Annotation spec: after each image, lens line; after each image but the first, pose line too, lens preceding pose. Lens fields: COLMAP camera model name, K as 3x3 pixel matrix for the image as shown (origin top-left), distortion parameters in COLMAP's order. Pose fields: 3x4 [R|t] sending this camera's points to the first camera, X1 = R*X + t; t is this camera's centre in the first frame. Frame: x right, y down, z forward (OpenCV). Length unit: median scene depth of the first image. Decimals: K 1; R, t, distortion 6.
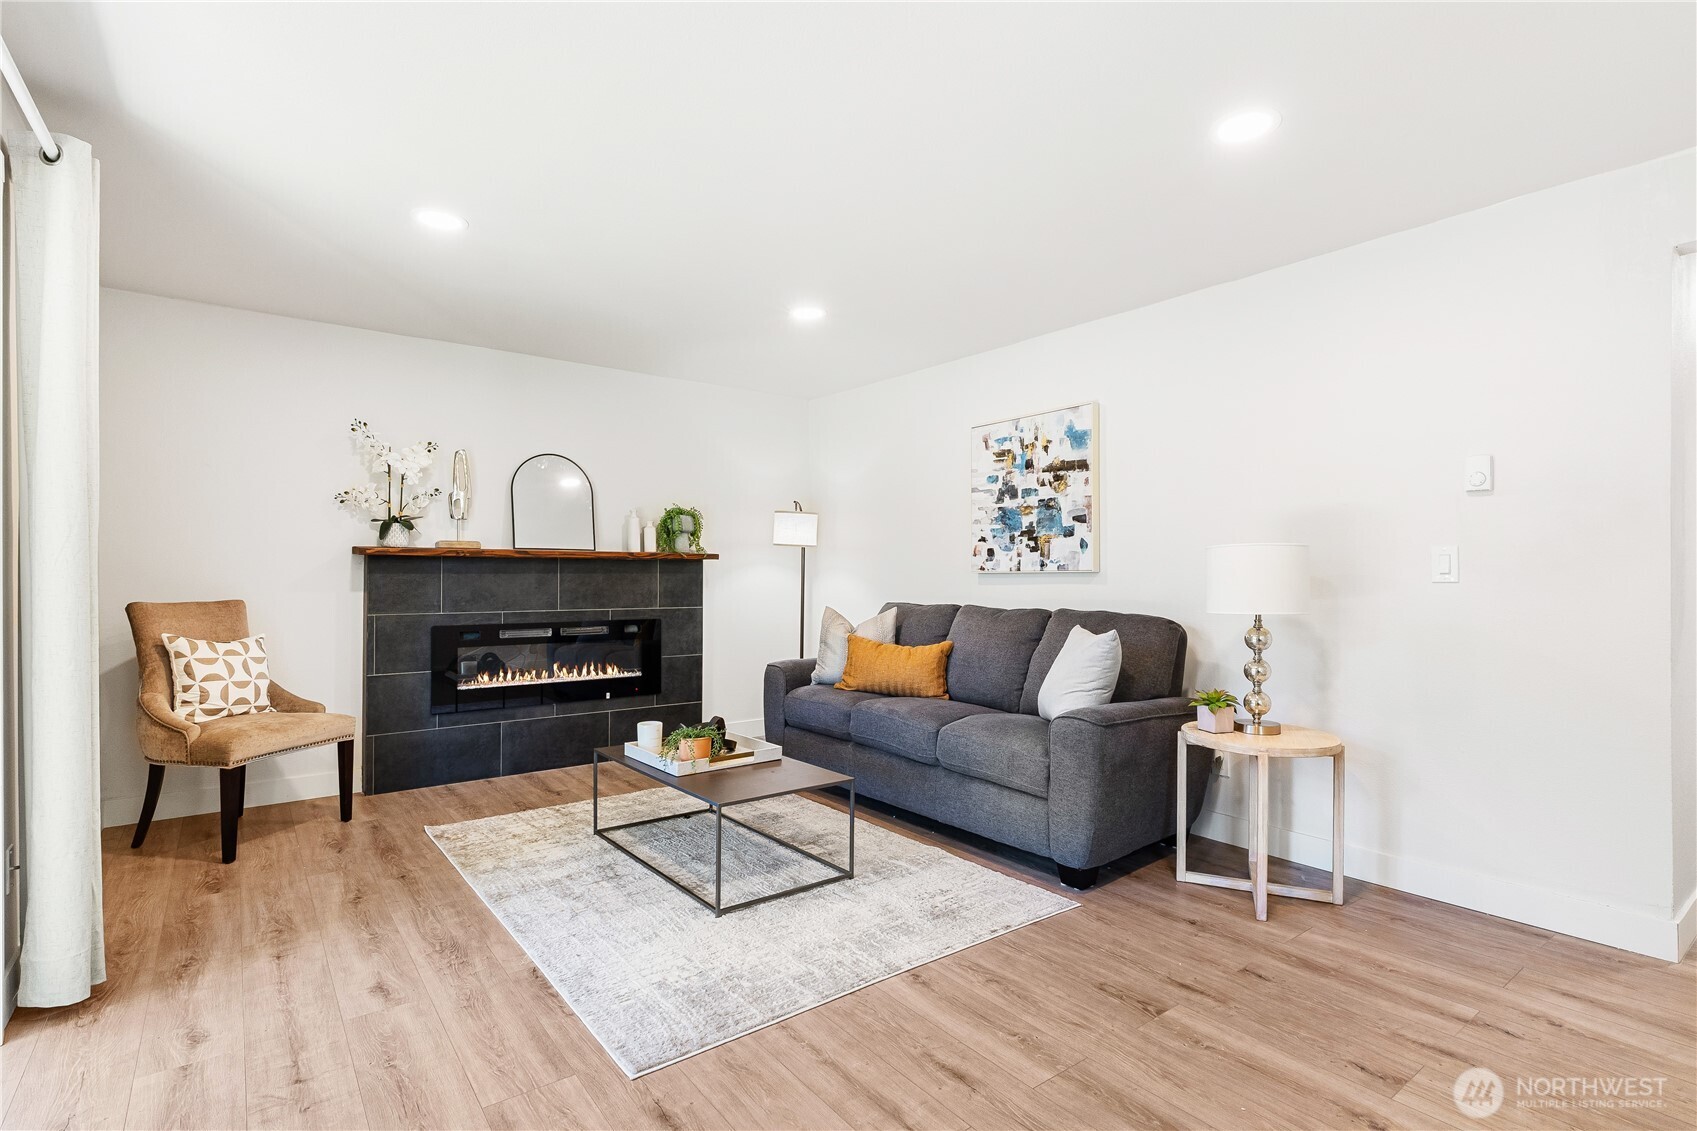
lens RADIAL K [[820.3, 0, 853.4], [0, 820.3, 569.7], [0, 0, 1]] dist [-0.001882, -0.000185]
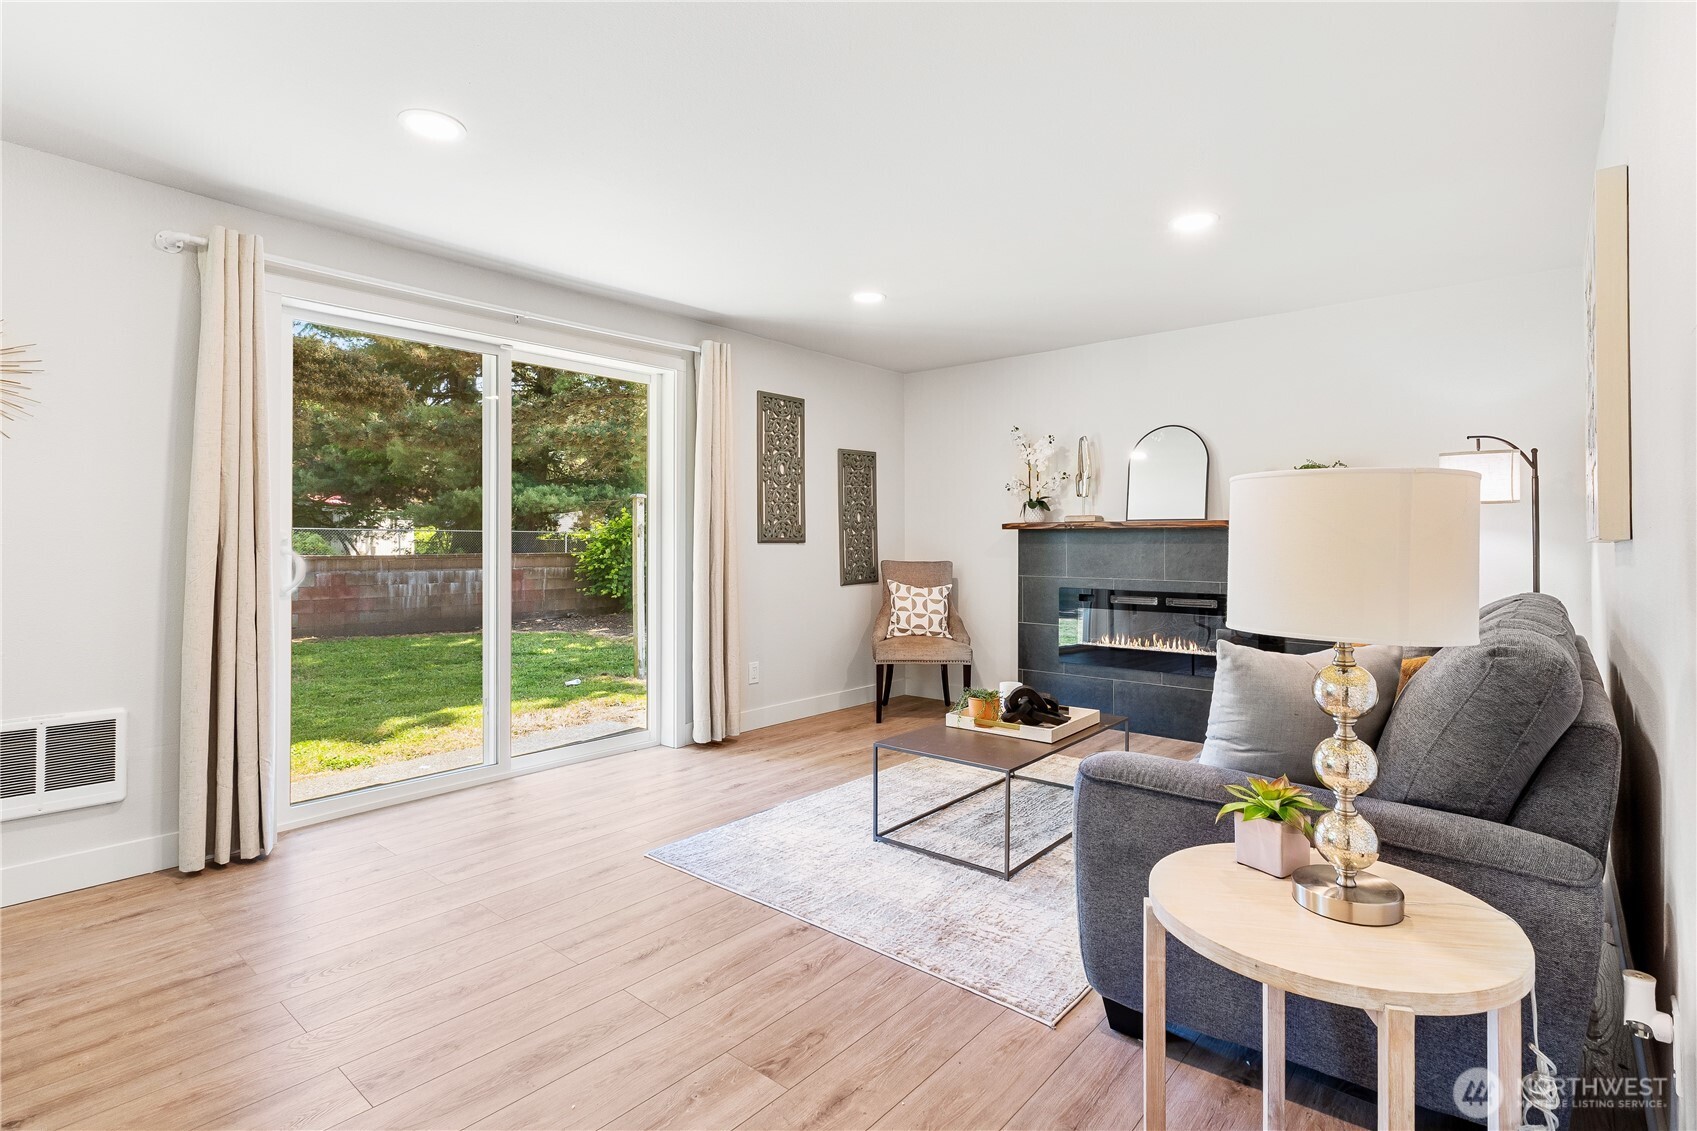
lens RADIAL K [[820.2, 0, 847.5], [0, 820.2, 545.5], [0, 0, 1]] dist [-0.001098, -0.000159]
pose [[0.209416, 0.003465, -0.977820, 0.723343], [0.003002, 0.999987, 0.004187, 0.002037], [0.977822, -0.003812, 0.209403, 0.547522]]
